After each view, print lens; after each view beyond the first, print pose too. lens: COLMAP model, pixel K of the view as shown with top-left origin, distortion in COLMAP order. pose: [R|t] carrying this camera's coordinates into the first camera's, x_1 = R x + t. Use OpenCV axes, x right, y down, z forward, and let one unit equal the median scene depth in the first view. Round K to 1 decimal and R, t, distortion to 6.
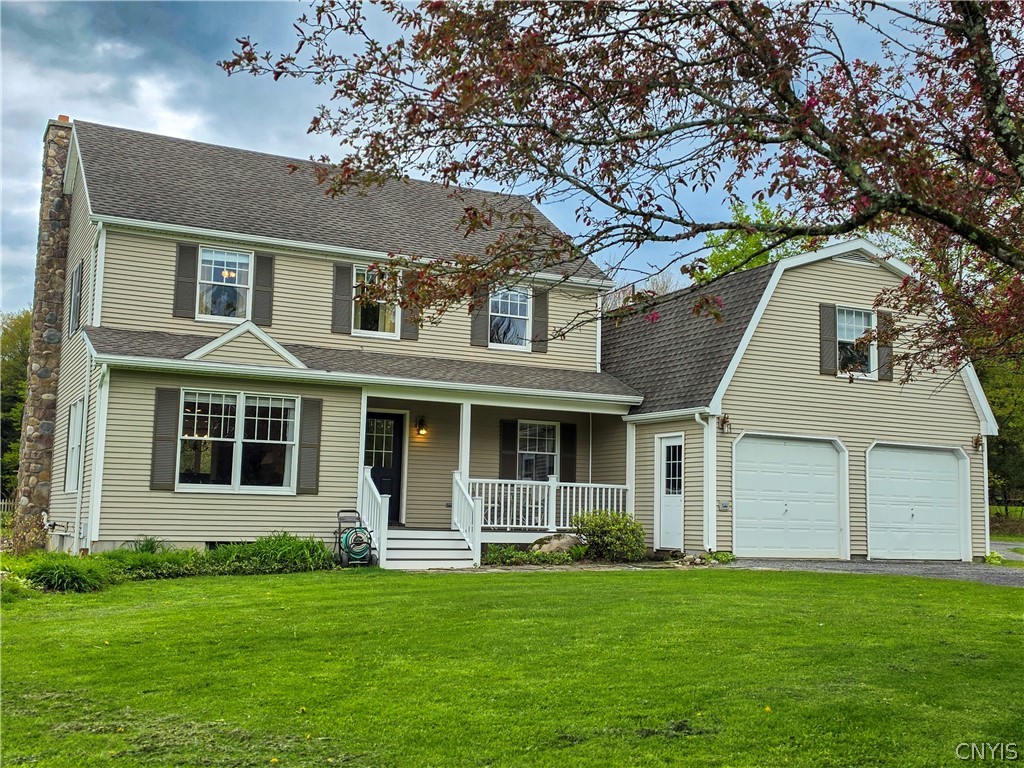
lens RADIAL K [[1171.8, 0, 513.8], [0, 1171.8, 381.1], [0, 0, 1]] dist [0.065853, 0.000000]
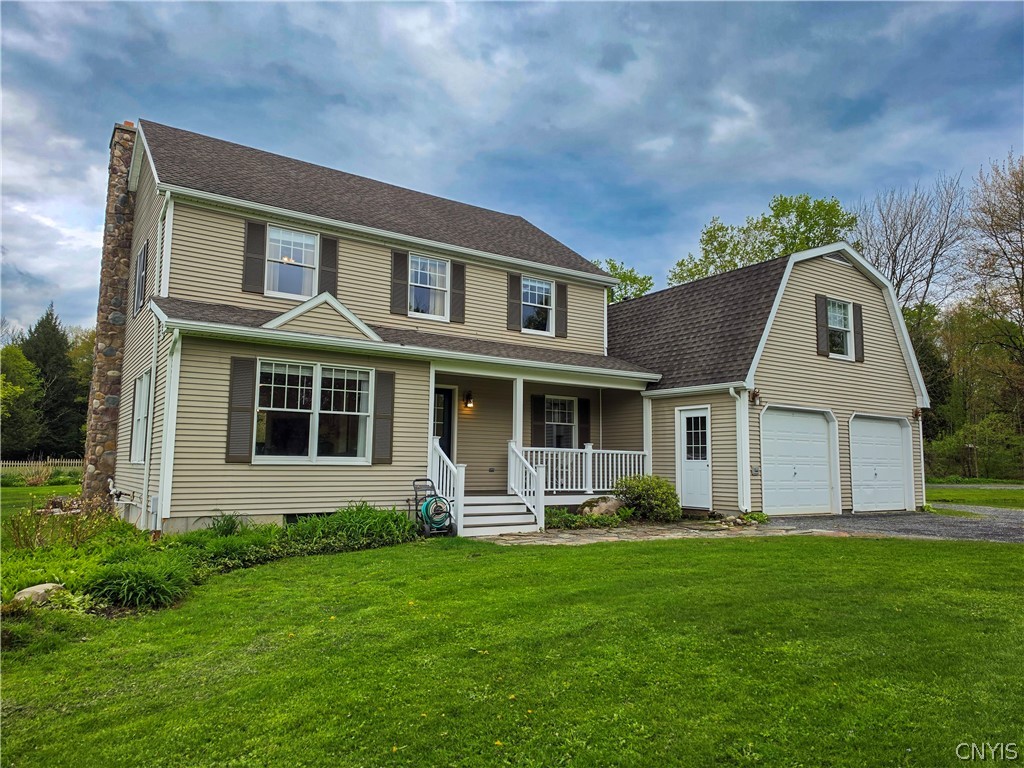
lens RADIAL K [[710.3, 0, 509.4], [0, 710.3, 389.8], [0, 0, 1]] dist [0.070129, -0.090277]
pose [[0.991872, 0.003357, 0.127194, -0.136400], [-0.004970, 0.999911, 0.012365, 0.021819], [-0.127142, -0.012897, 0.991801, 0.348498]]
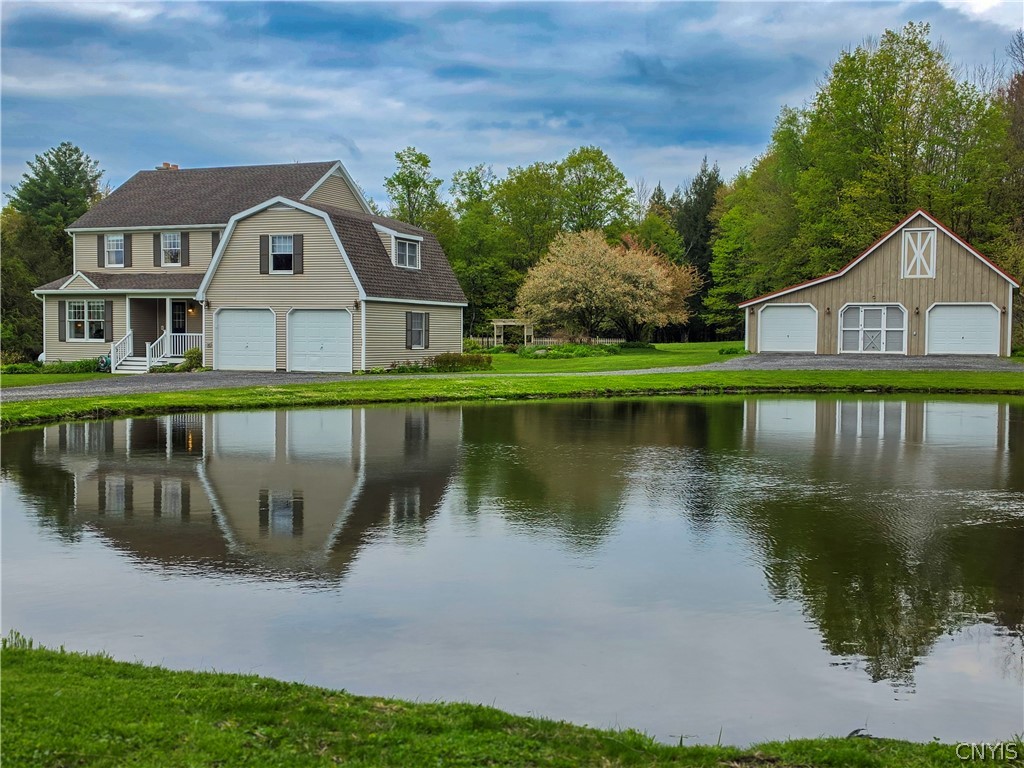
lens RADIAL K [[1171.8, 0, 509.5], [0, 1171.8, 386.4], [0, 0, 1]] dist [0.065853, 0.000000]
pose [[0.645260, 0.019325, -0.763719, 2.032718], [0.102016, 0.988547, 0.111206, 0.003298], [0.757121, -0.149668, 0.635898, 0.082365]]
